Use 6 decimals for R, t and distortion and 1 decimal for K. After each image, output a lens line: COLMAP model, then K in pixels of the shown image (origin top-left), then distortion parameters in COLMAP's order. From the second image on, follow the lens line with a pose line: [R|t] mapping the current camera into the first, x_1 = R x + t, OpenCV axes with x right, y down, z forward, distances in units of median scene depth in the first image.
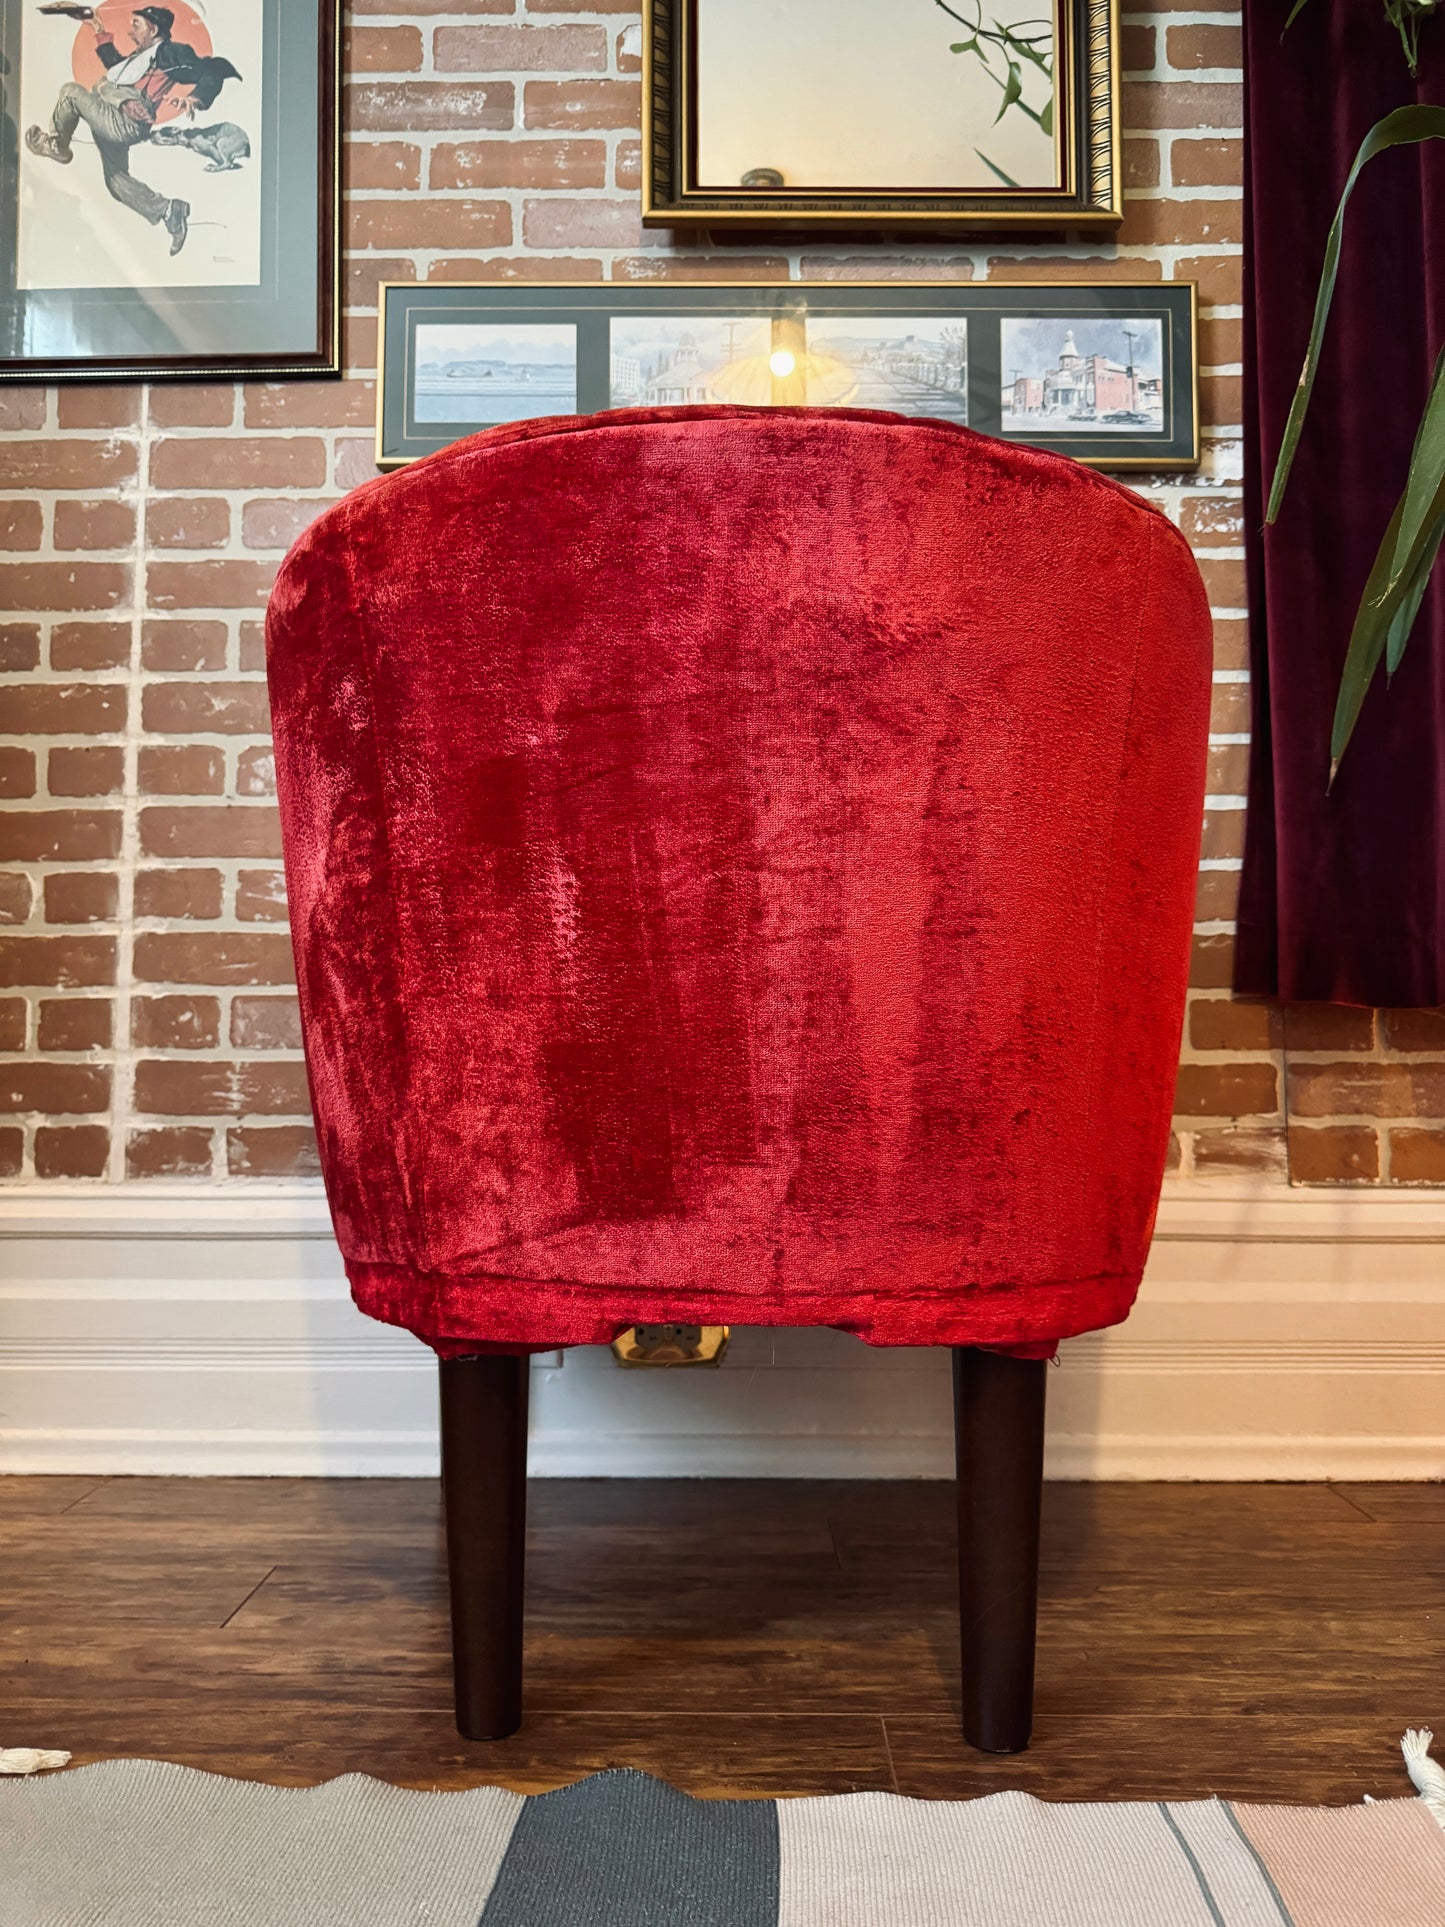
lens RADIAL K [[1337.3, 0, 722.5], [0, 1337.3, 963.5], [0, 0, 1]] dist [0.024245, -0.034888]
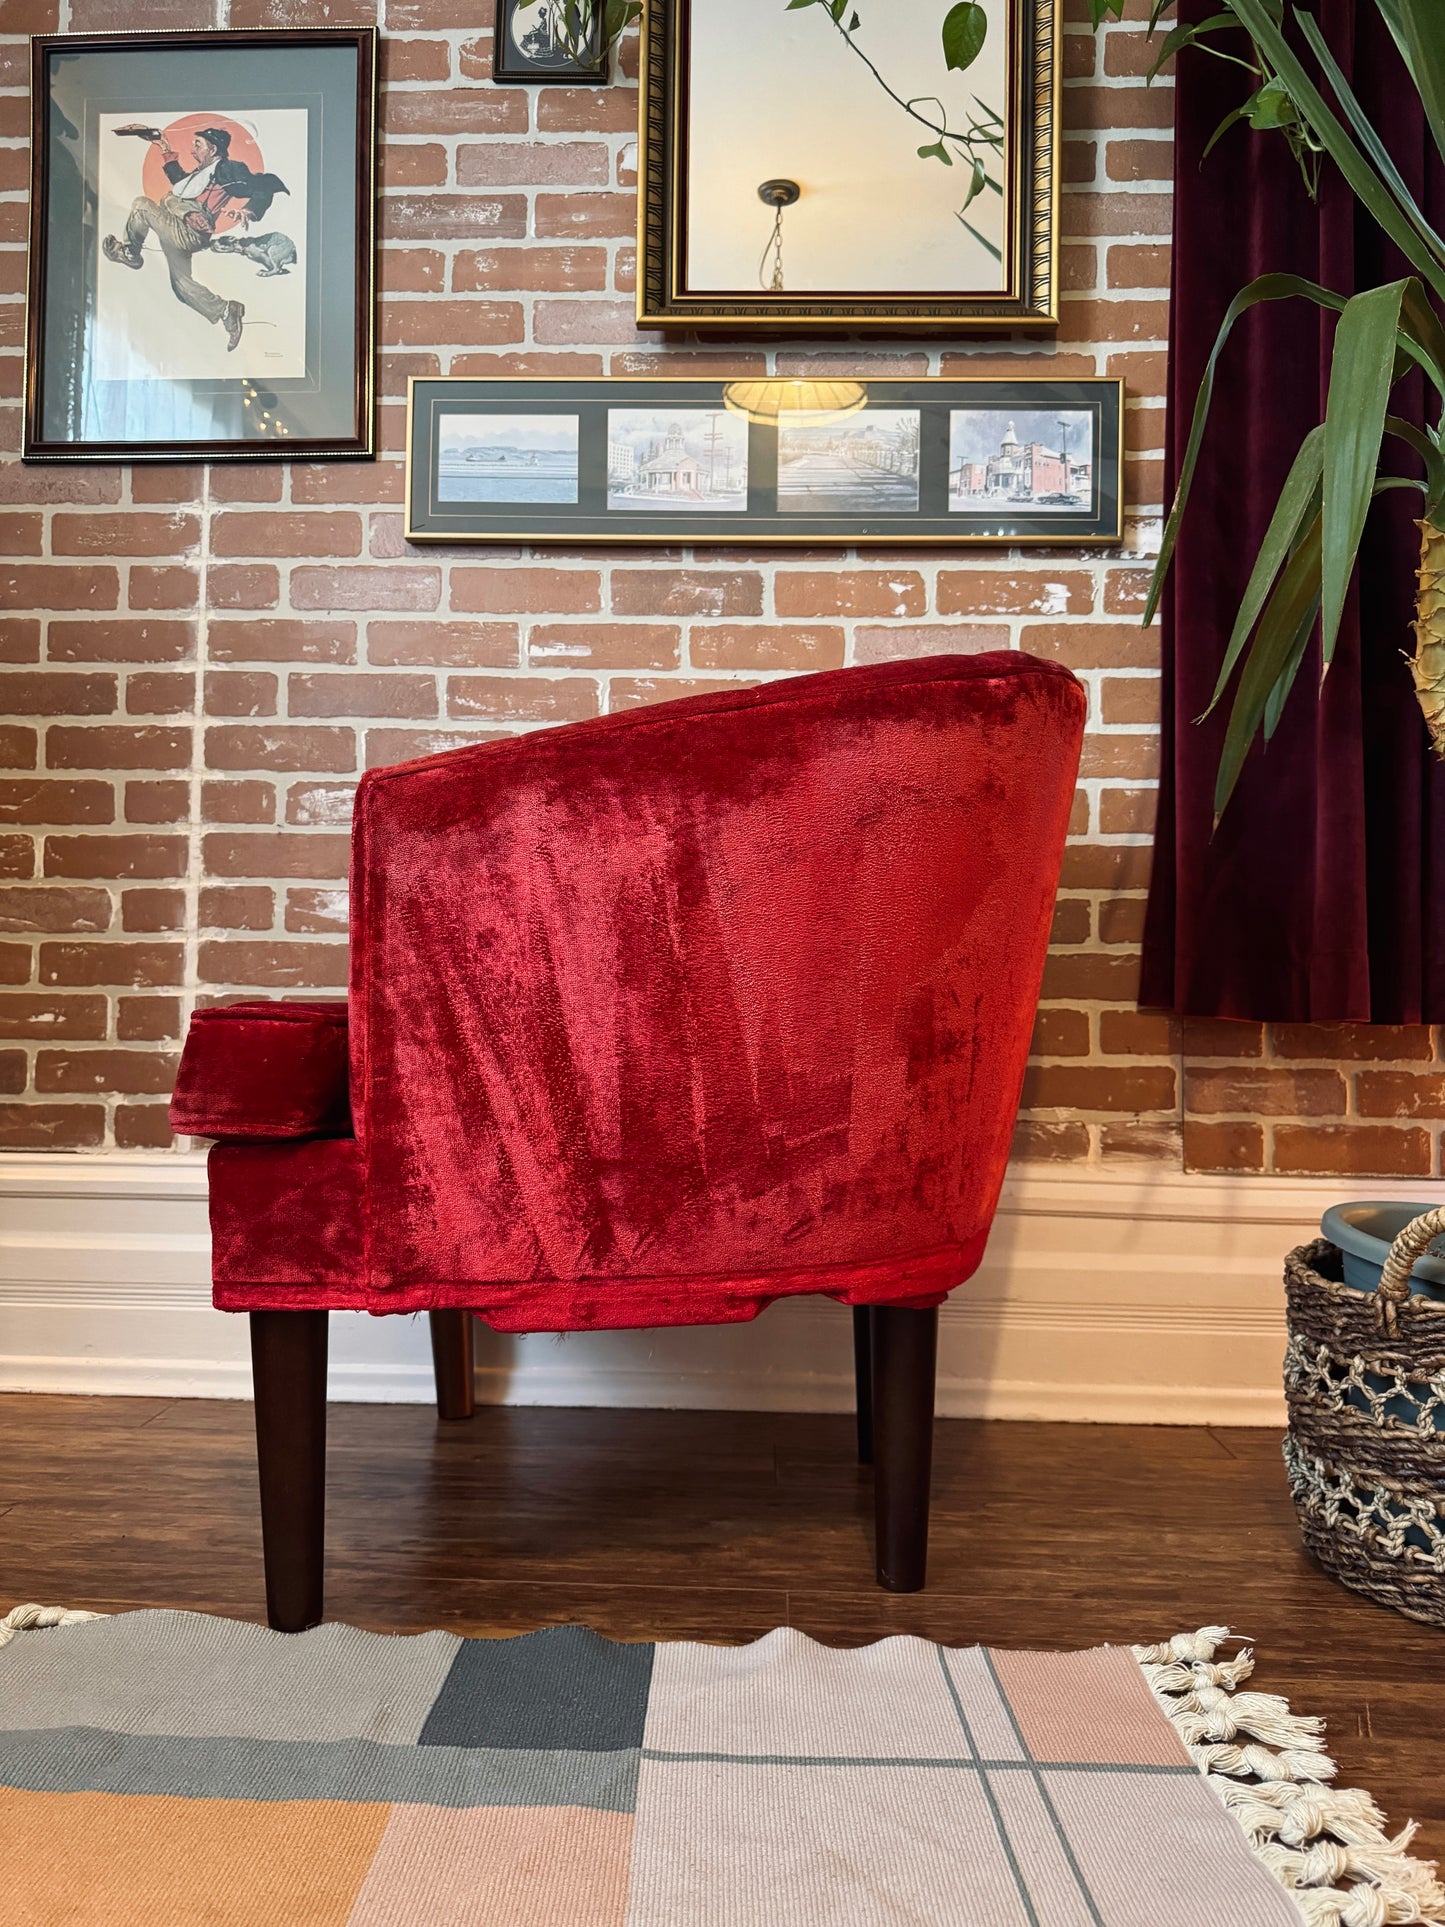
lens RADIAL K [[1314.8, 0, 714.8], [0, 1314.8, 963.3], [0, 0, 1]] dist [0.063057, -0.093796]
pose [[0.999531, 0.013226, -0.027632, 0.044878], [-0.012330, 0.999401, 0.032346, -0.045755], [0.028044, -0.031990, 0.999095, -0.144609]]
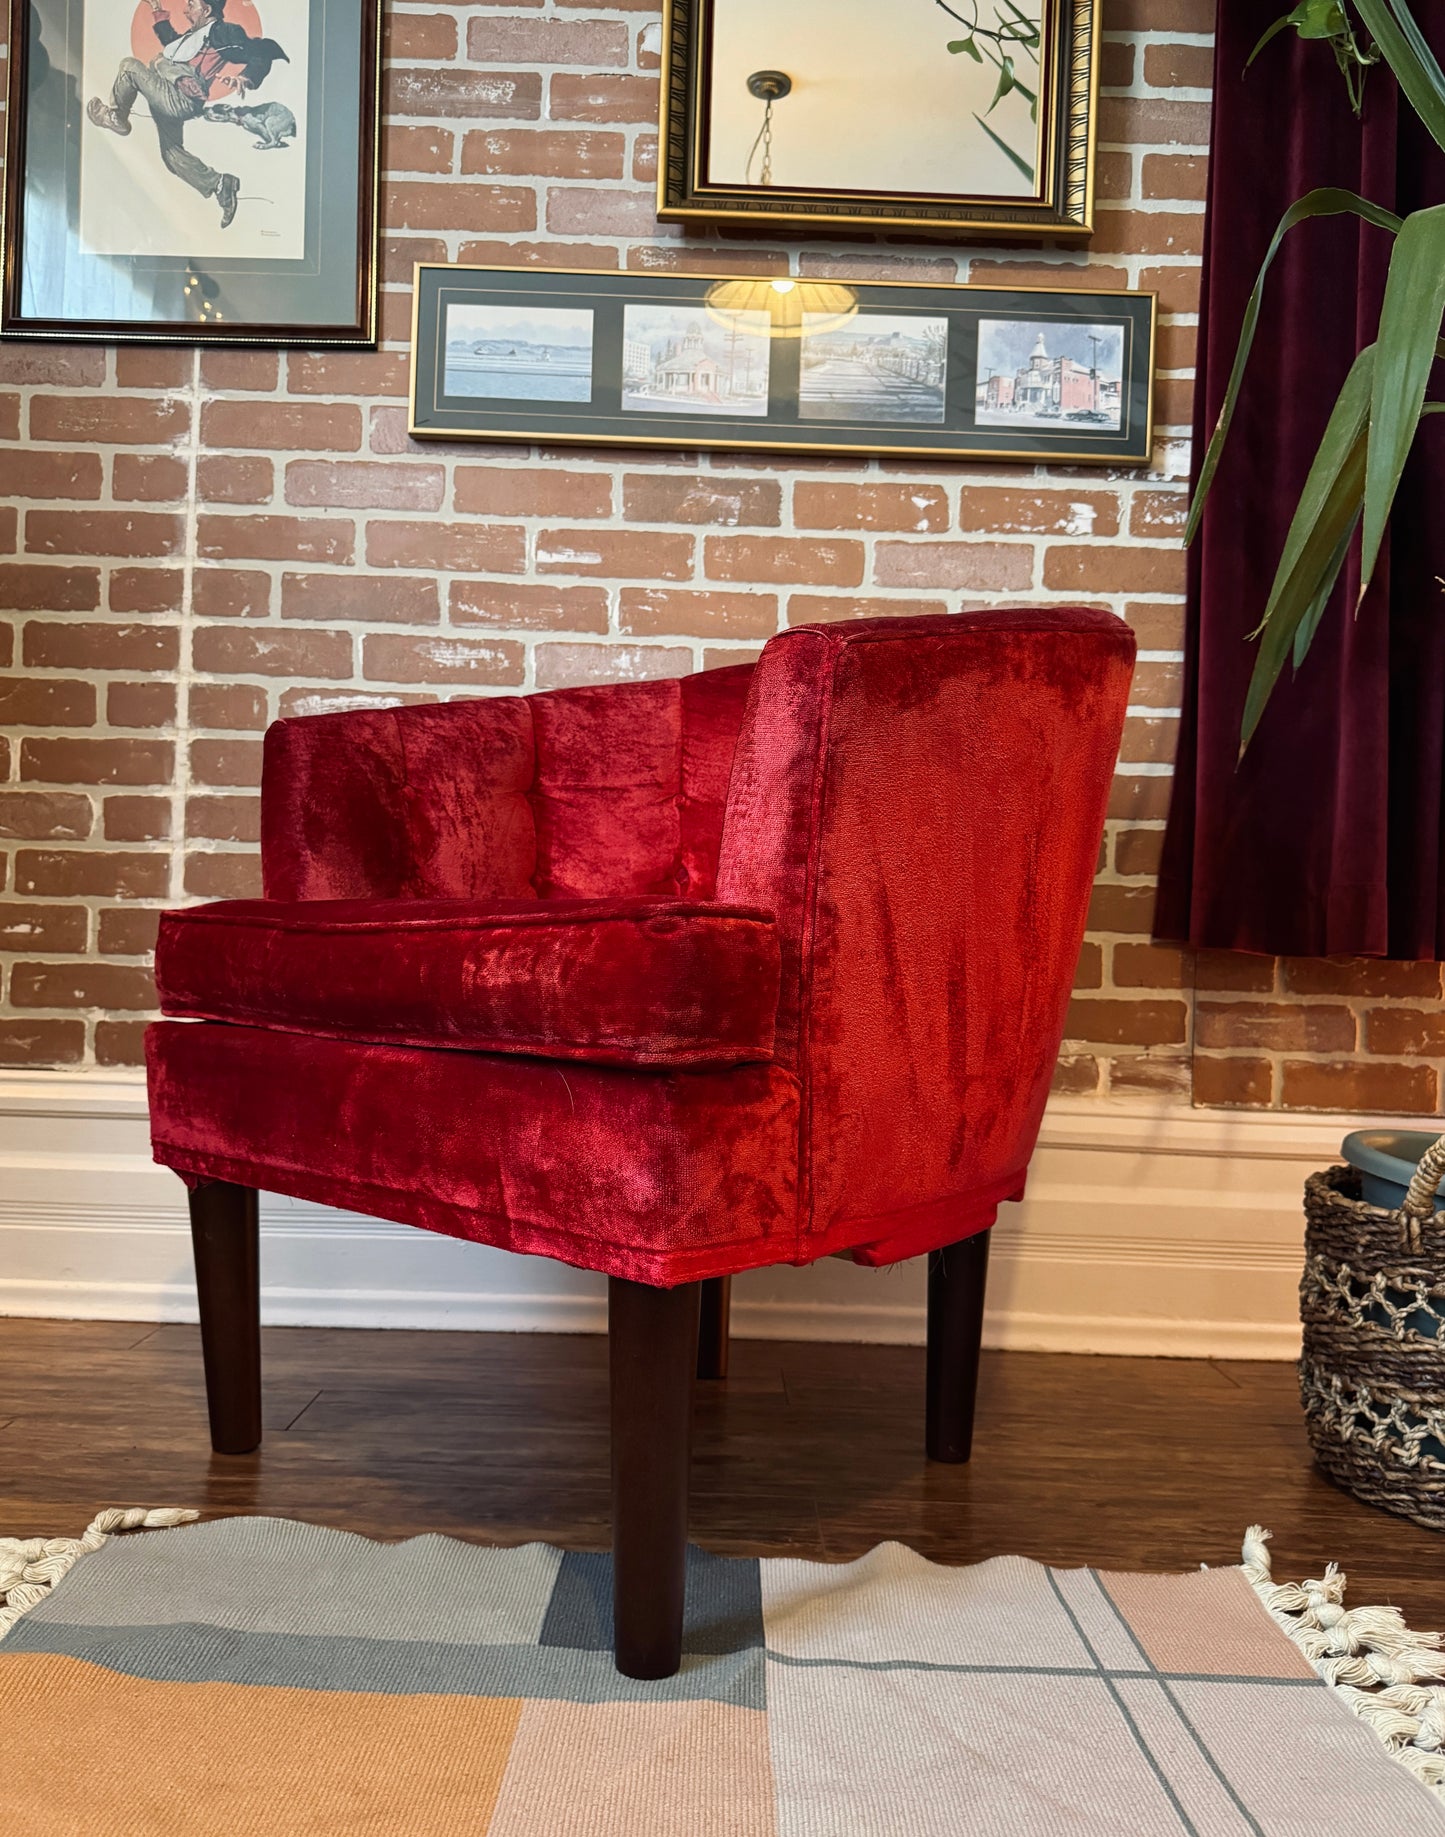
lens RADIAL K [[1395.1, 0, 715.5], [0, 1395.1, 957.4], [0, 0, 1]] dist [0.041685, -0.058103]
pose [[0.999352, 0.033322, 0.013608, -0.007117], [-0.034100, 0.997512, 0.061697, -0.021776], [-0.011518, -0.062121, 0.998002, -0.180449]]
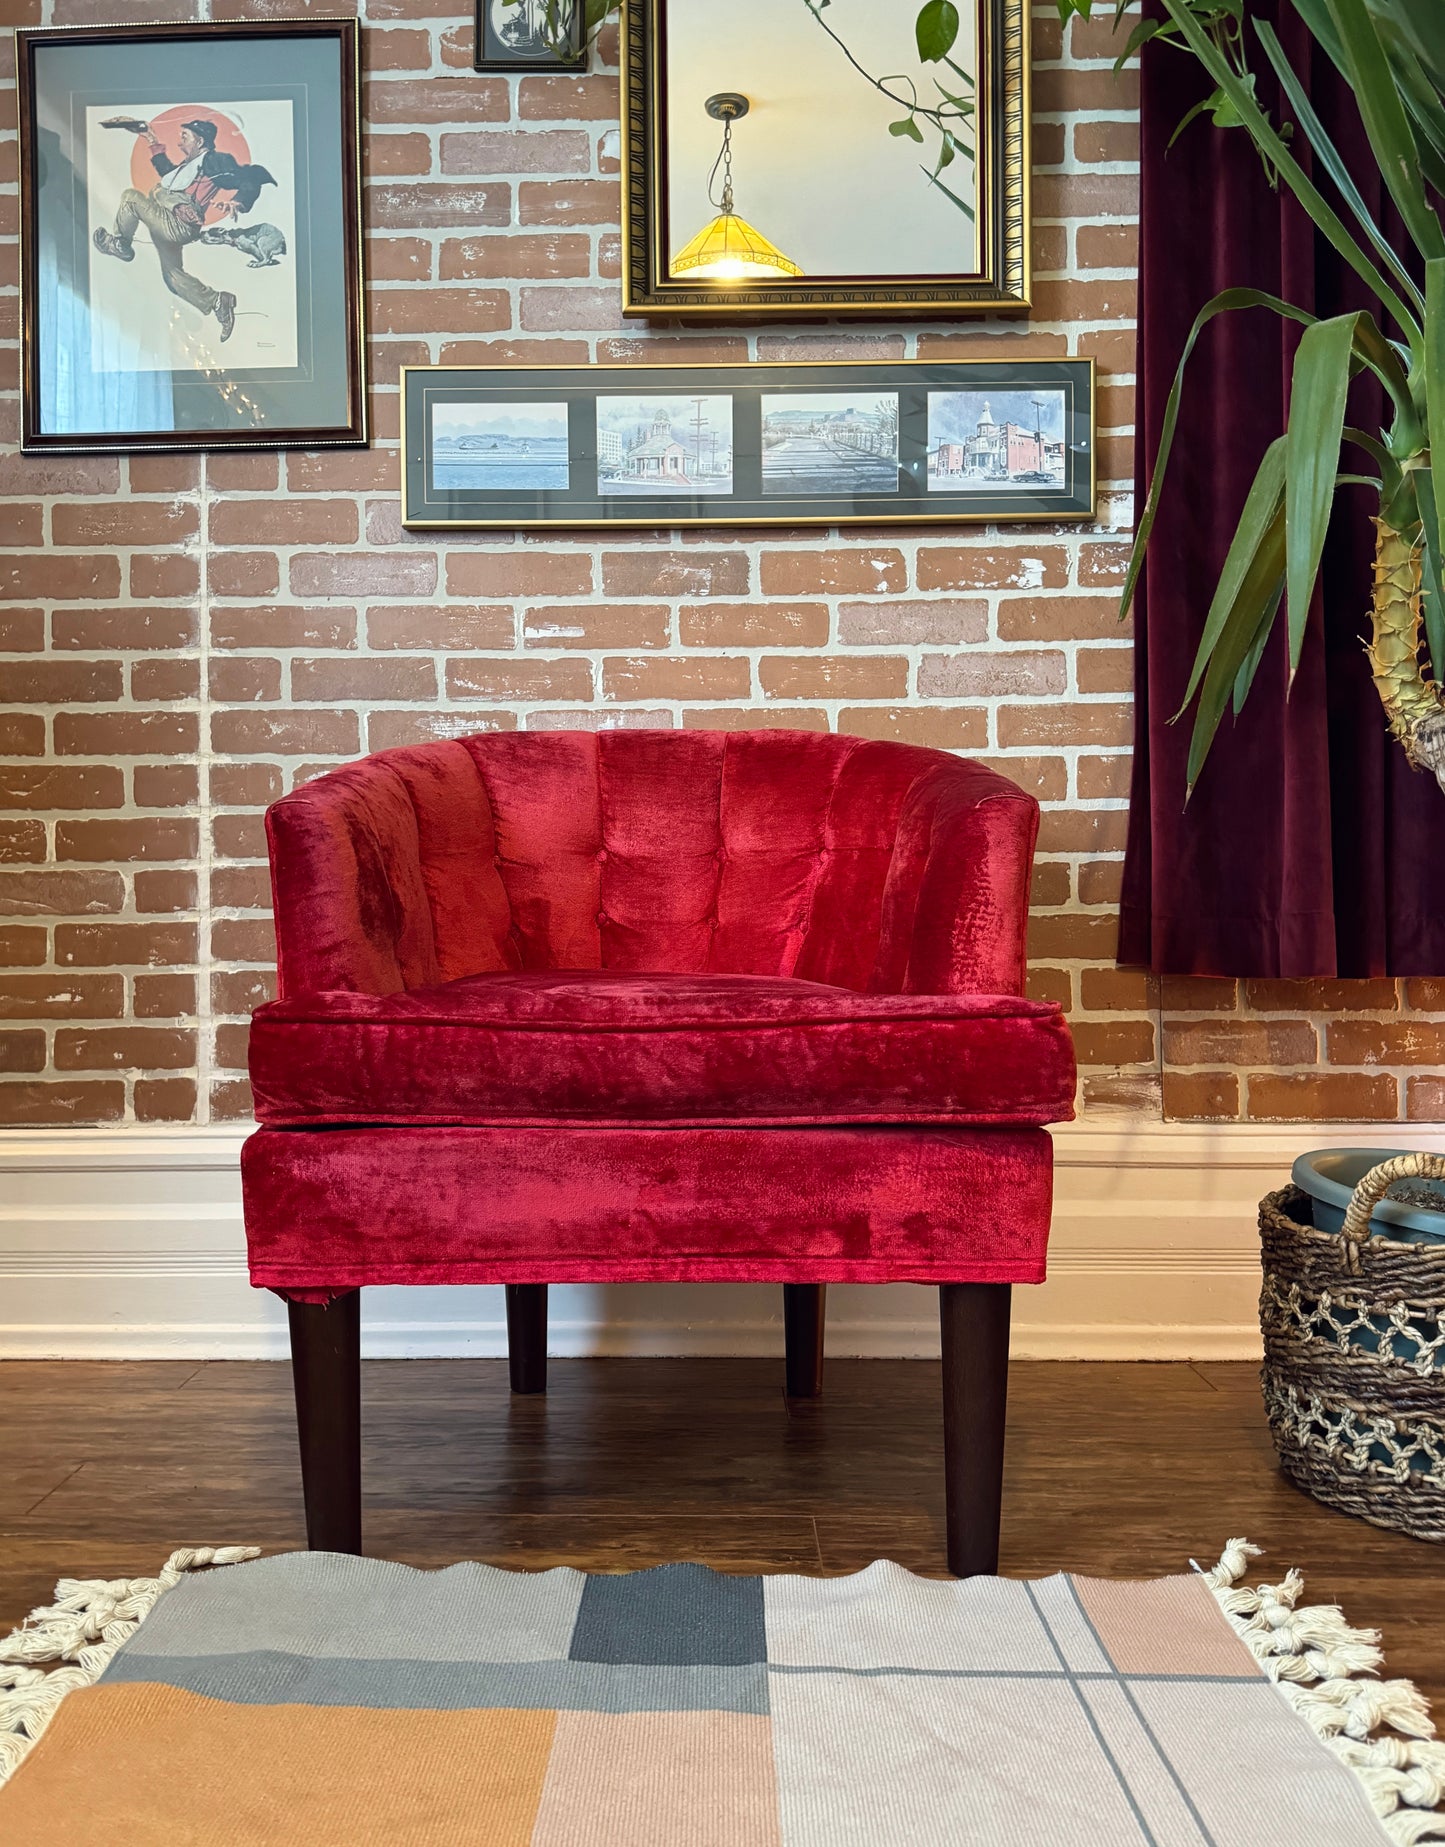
lens RADIAL K [[1397.4, 0, 677.3], [0, 1397.4, 919.3], [0, 0, 1]] dist [0.120859, -0.202249]
pose [[0.999892, -0.007952, -0.012361, -0.000559], [0.008590, 0.998588, 0.052429, -0.085732], [0.011926, -0.052529, 0.998548, -0.268704]]
